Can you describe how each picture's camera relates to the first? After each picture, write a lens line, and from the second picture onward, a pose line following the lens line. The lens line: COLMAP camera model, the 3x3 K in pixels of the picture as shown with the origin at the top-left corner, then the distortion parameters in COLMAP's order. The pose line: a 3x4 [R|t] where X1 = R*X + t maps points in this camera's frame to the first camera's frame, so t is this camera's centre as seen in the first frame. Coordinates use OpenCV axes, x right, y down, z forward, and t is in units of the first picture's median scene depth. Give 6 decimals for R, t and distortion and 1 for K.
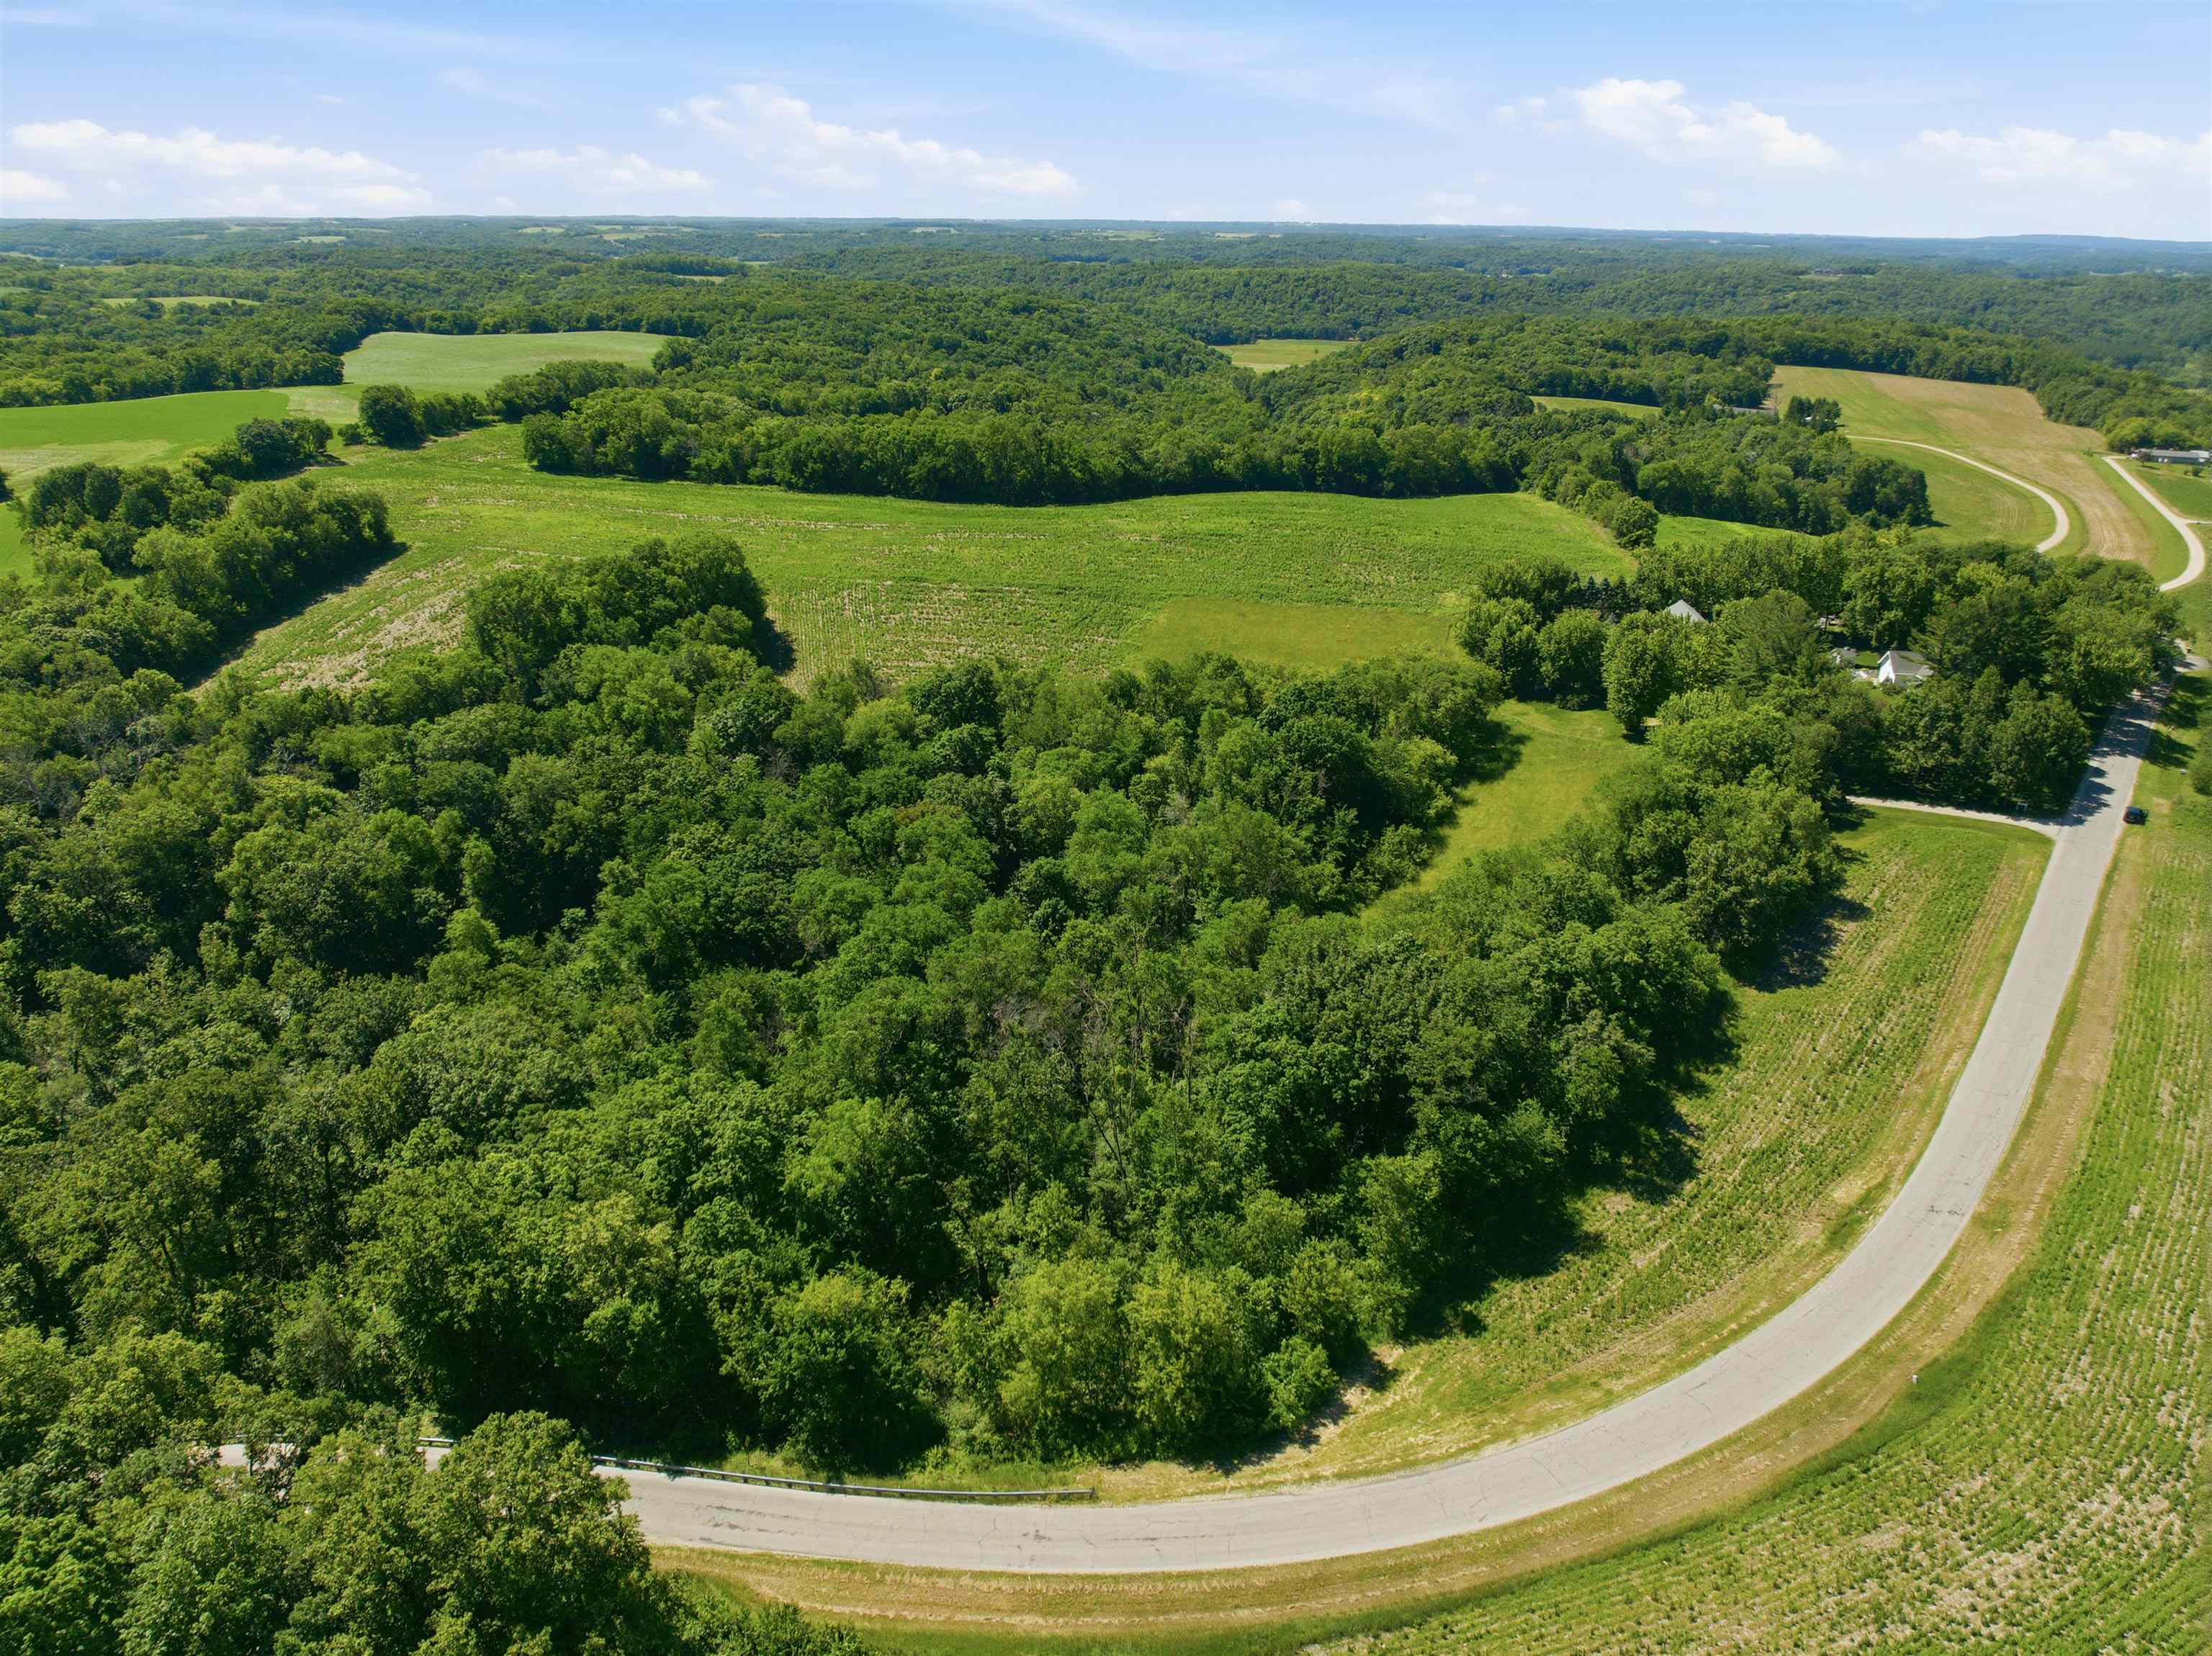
lens RADIAL K [[1555.0, 0, 1104.6], [0, 1555.0, 832.7], [0, 0, 1]] dist [-0.038286, -0.006926]
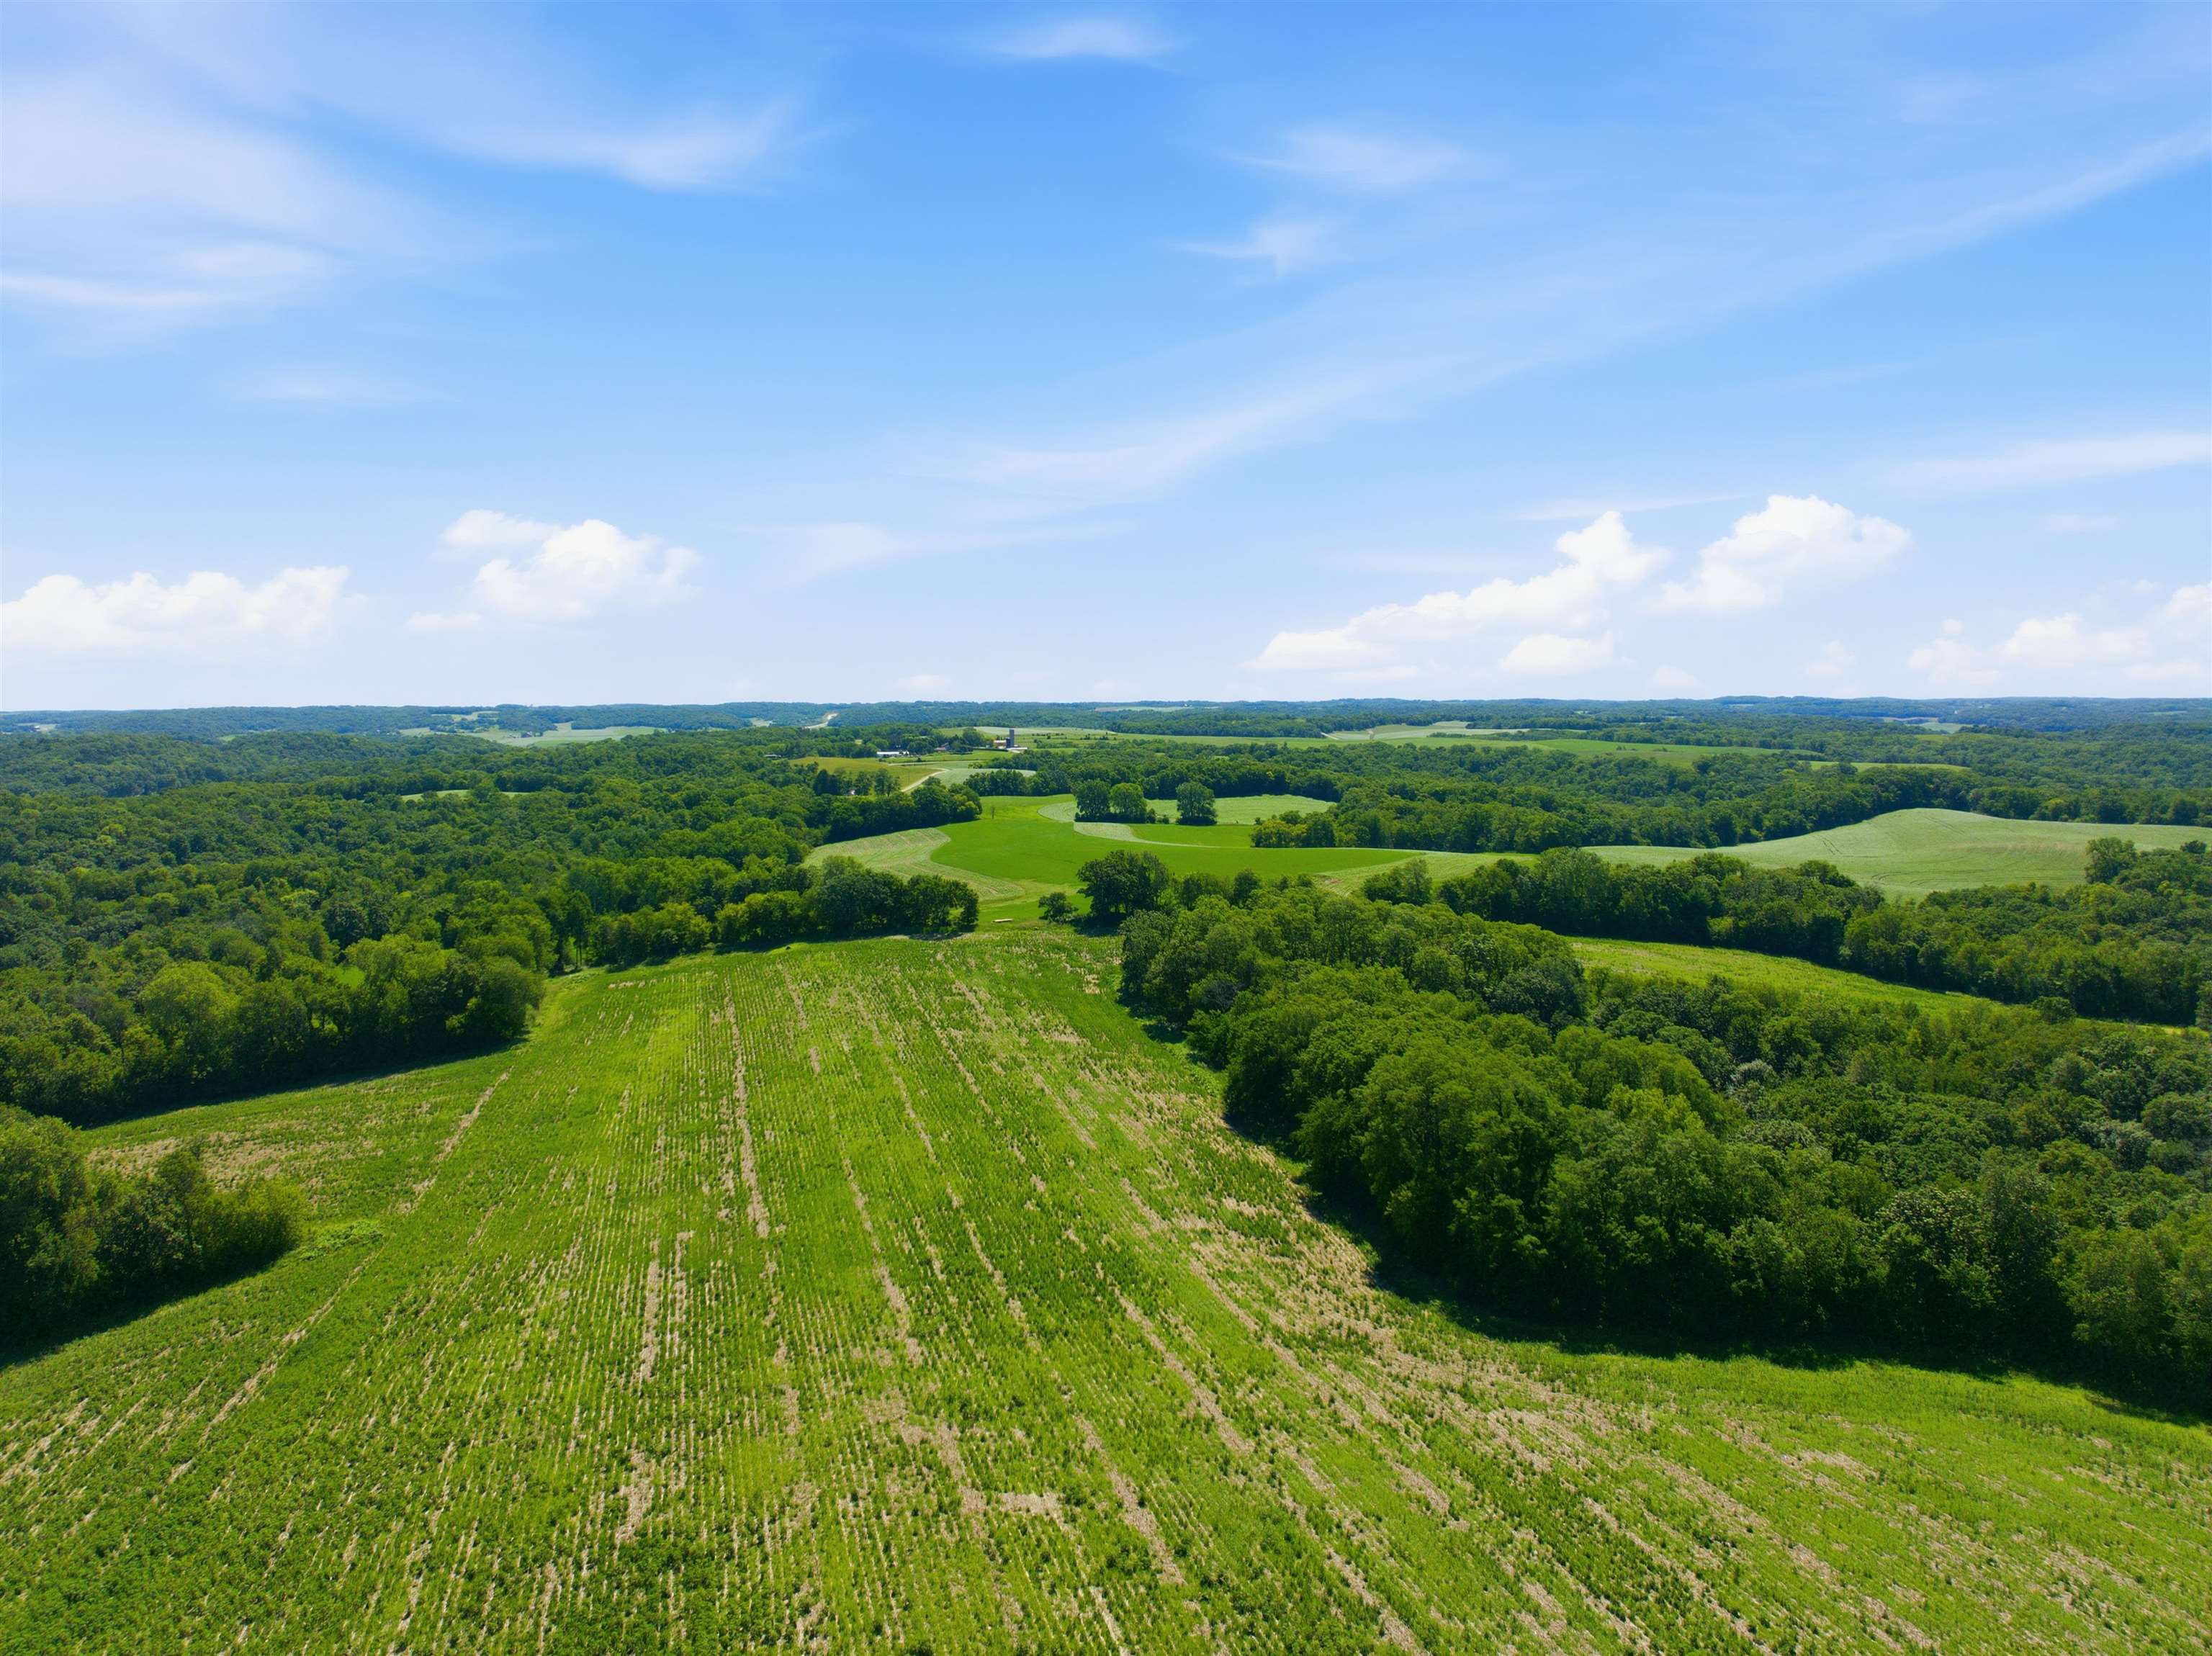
lens RADIAL K [[1555.0, 0, 1096.2], [0, 1555.0, 837.0], [0, 0, 1]] dist [-0.038286, -0.006926]
pose [[0.391758, 0.067713, -0.917573, 0.252575], [-0.331102, 0.940849, -0.071933, -0.249611], [0.858427, 0.331991, 0.391005, 0.715621]]
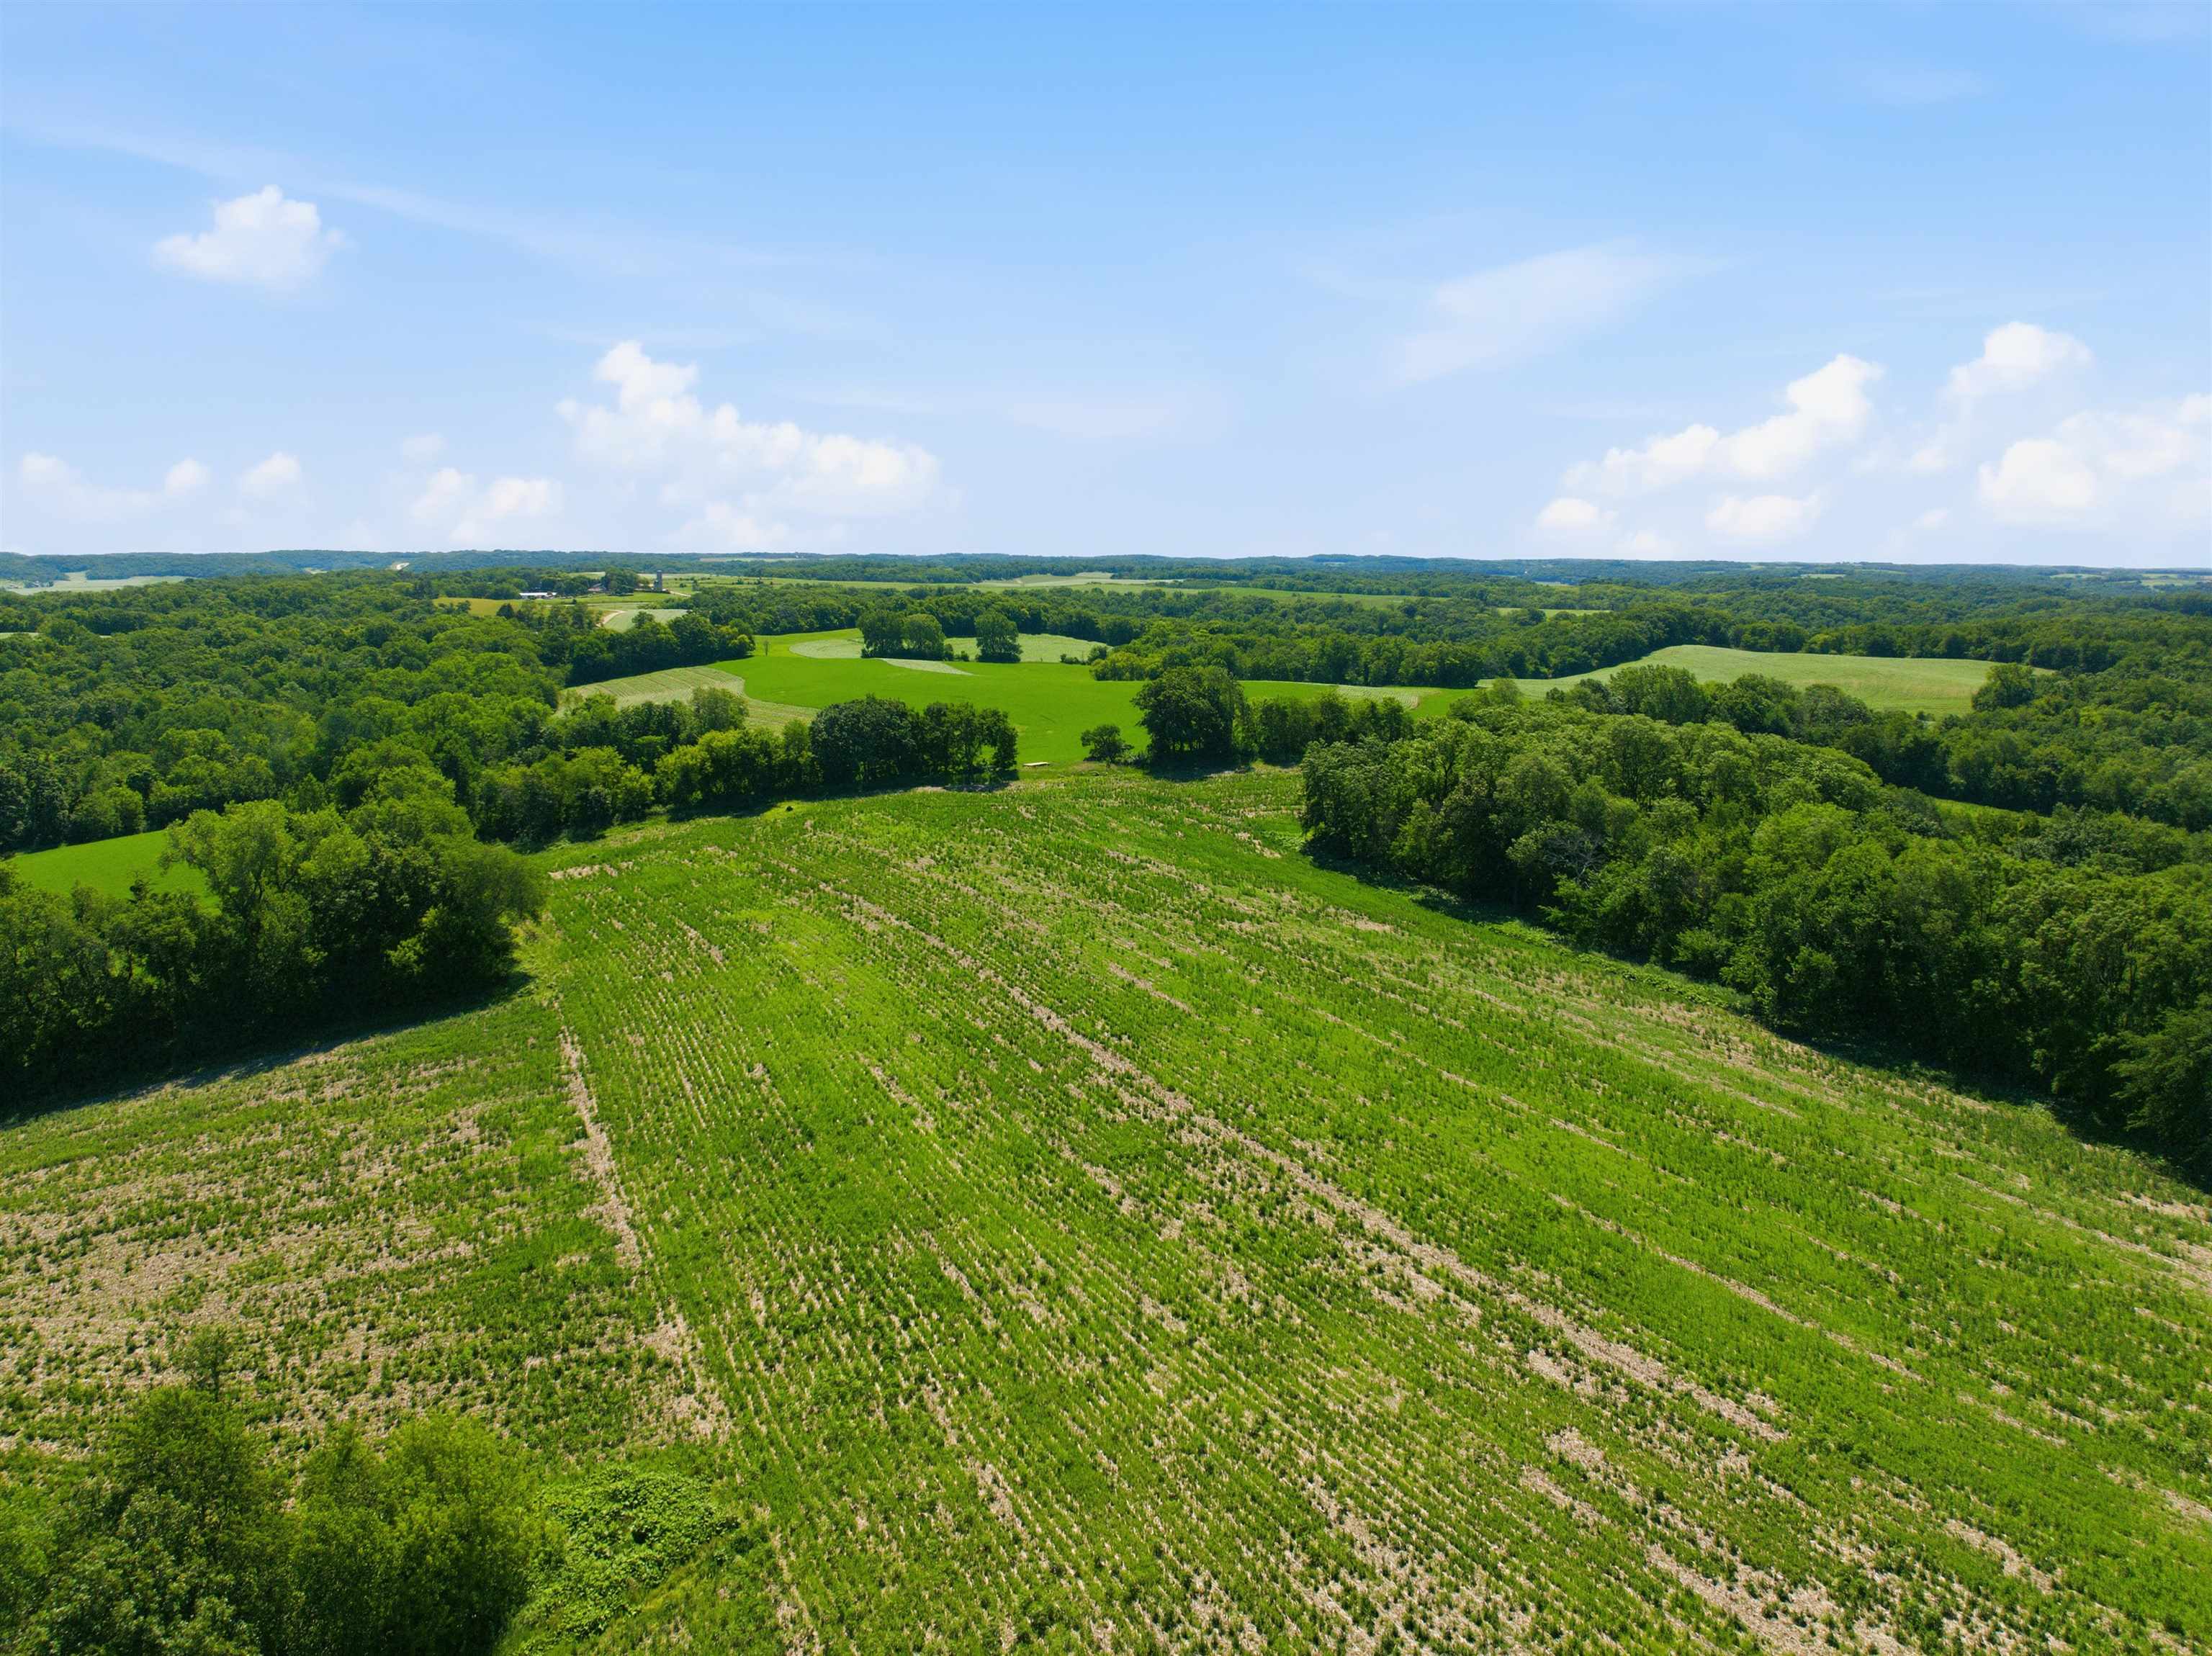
lens RADIAL K [[1555.0, 0, 1102.3], [0, 1555.0, 822.8], [0, 0, 1]] dist [-0.038286, -0.006926]
pose [[0.618521, 0.125908, -0.775616, -0.029334], [-0.290672, 0.953721, -0.076978, -0.190252], [0.730029, 0.273062, 0.626494, 0.655767]]
